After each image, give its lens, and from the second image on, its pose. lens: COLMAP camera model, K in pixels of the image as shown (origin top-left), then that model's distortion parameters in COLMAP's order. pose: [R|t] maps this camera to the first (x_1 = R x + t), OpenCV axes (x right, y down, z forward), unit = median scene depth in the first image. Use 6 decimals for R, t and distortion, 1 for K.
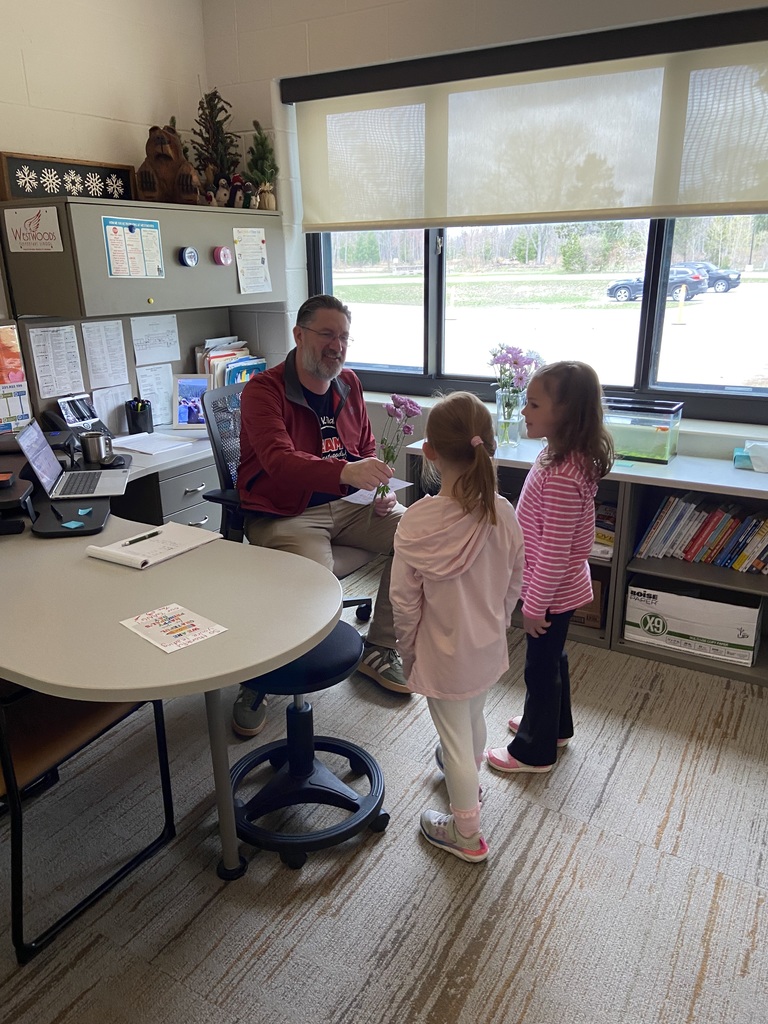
lens RADIAL K [[774.1, 0, 384.0], [0, 774.1, 512.0], [0, 0, 1]] dist [0.127686, -0.168120]
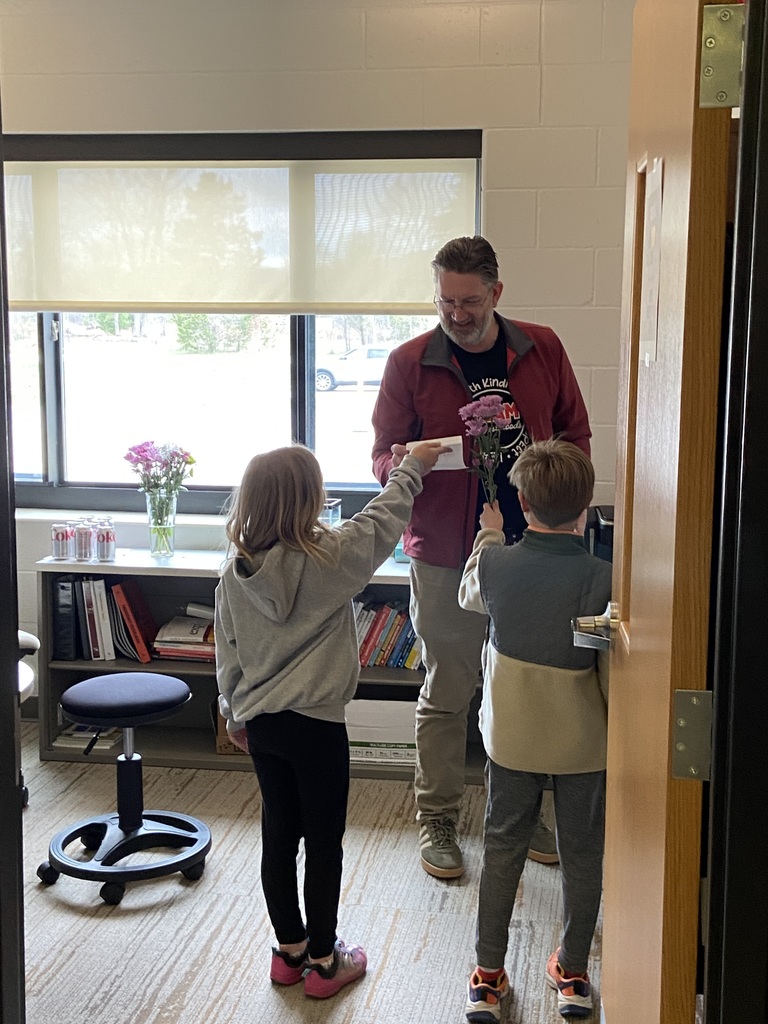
lens RADIAL K [[1449.2, 0, 384.0], [0, 1449.2, 512.0], [0, 0, 1]] dist [0.145110, -0.021899]
pose [[0.936800, -0.033529, 0.348255, -0.227016], [0.096459, 0.981570, -0.164972, 0.212182], [-0.336305, 0.188138, 0.922769, -0.785820]]
